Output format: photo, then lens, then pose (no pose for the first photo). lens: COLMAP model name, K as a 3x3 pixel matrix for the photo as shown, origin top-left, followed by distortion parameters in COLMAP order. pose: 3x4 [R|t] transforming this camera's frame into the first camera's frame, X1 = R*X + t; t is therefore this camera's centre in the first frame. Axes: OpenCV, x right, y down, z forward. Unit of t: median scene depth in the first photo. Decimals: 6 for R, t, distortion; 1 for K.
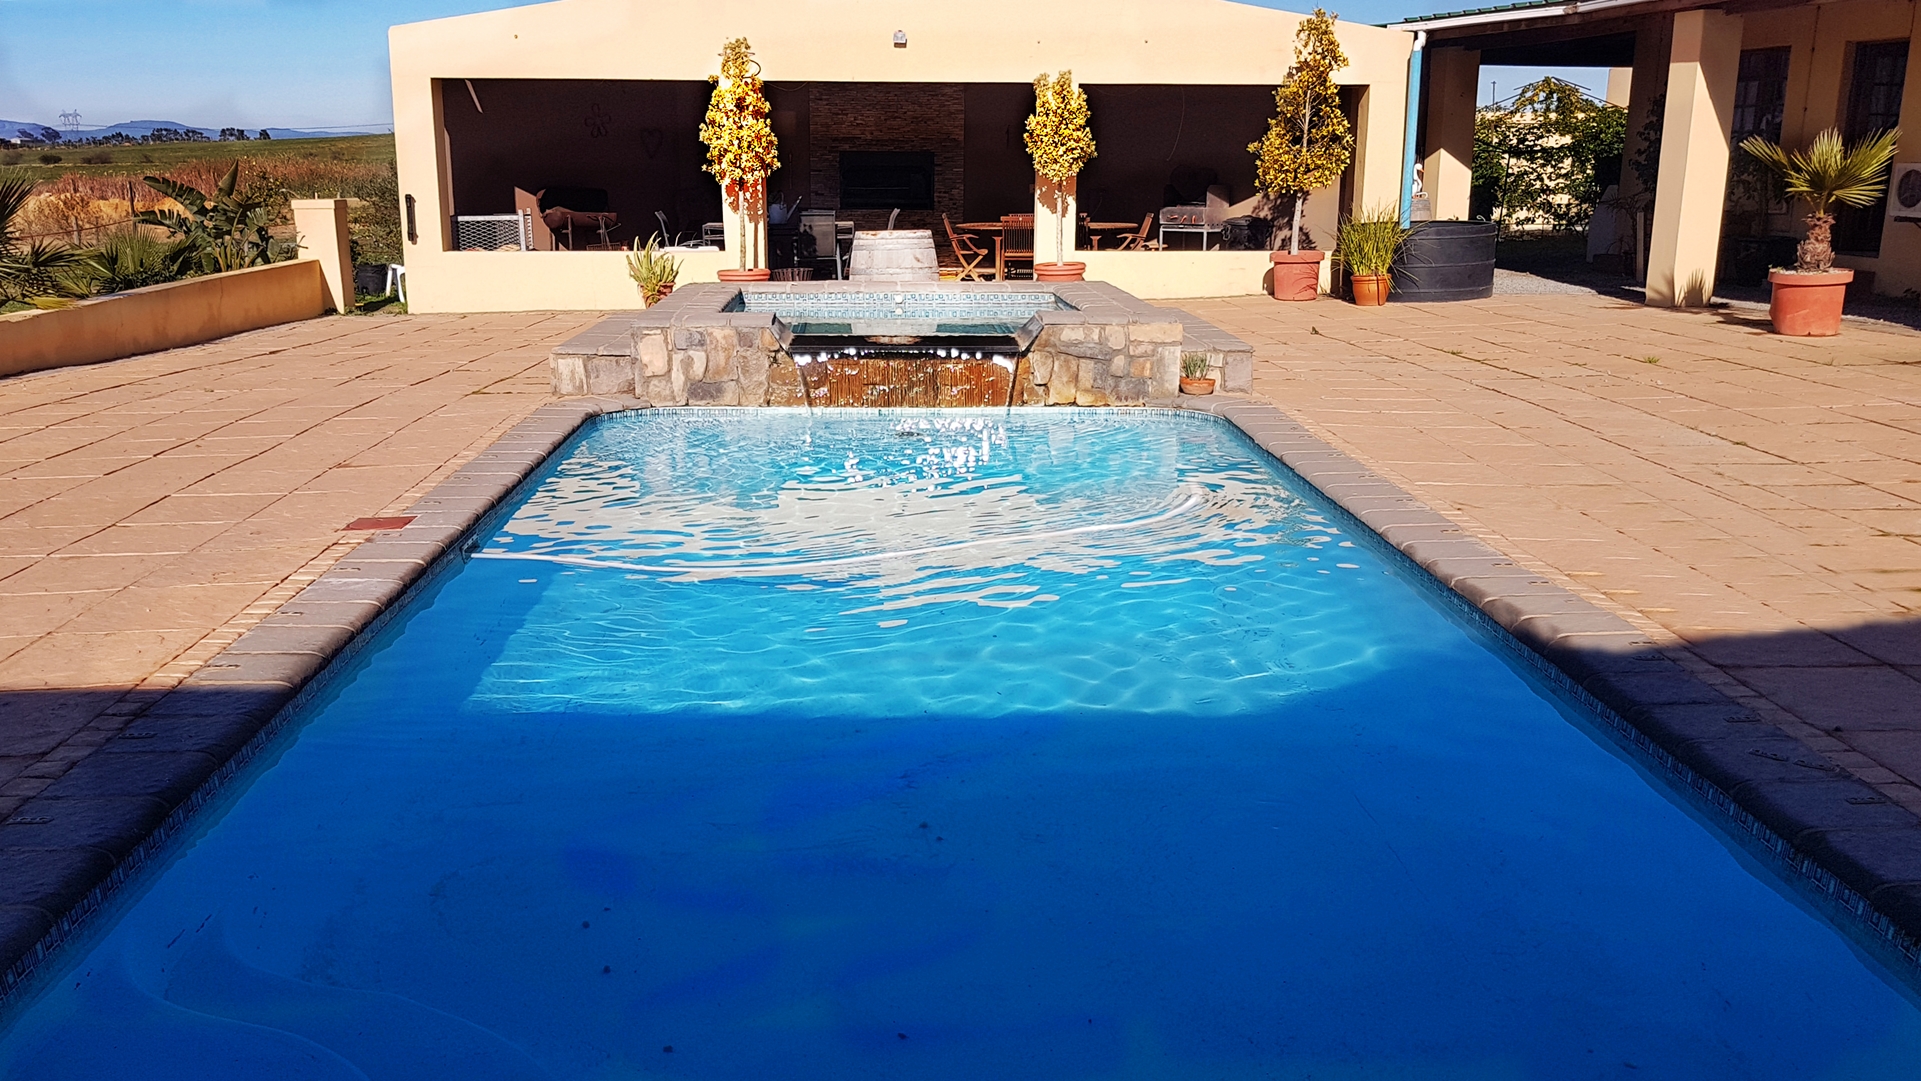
lens RADIAL K [[1595.9, 0, 977.0], [0, 1595.9, 552.0], [0, 0, 1]] dist [-0.031246, 0.010013]
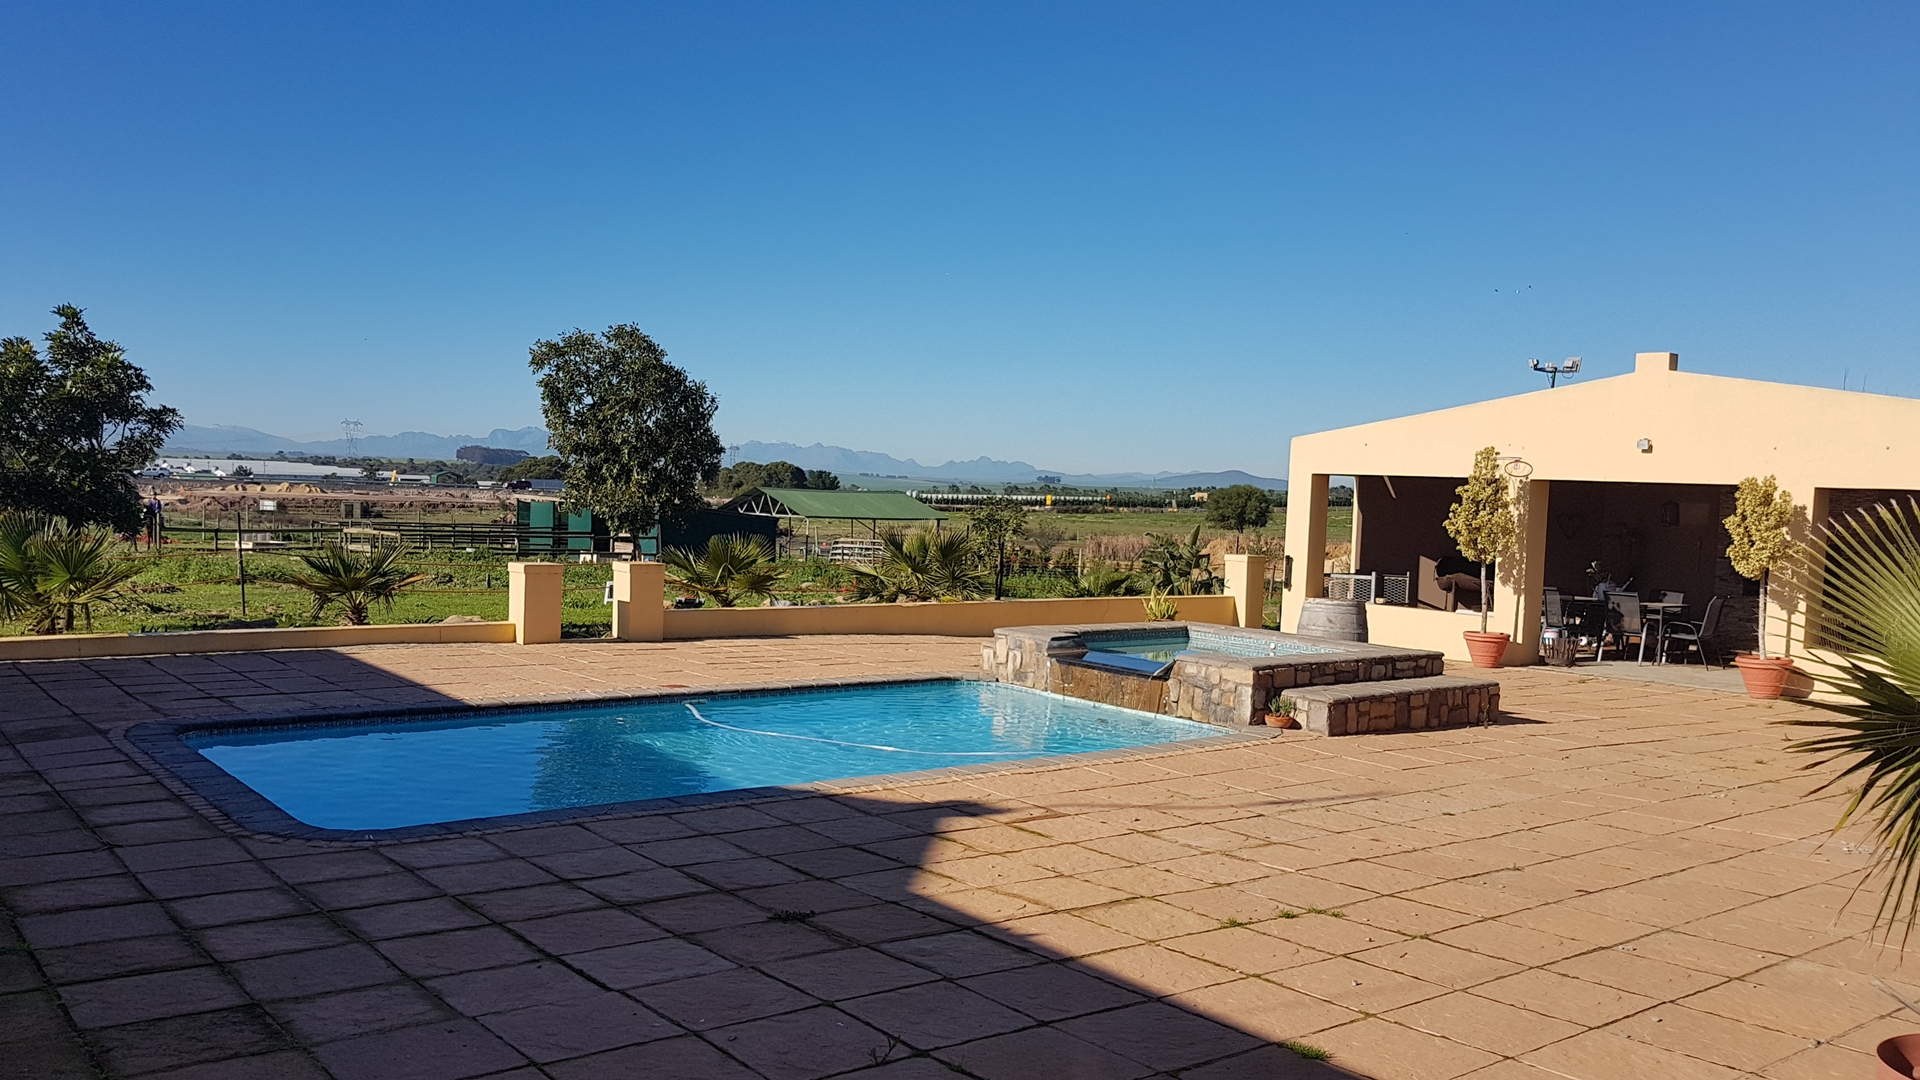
lens RADIAL K [[1469.0, 0, 953.5], [0, 1469.0, 537.5], [0, 0, 1]] dist [-0.000130, -0.005167]
pose [[0.571011, 0.044194, -0.819752, 0.532712], [-0.231120, 0.966815, -0.108868, -0.030752], [0.787737, 0.251626, 0.562276, 0.032808]]
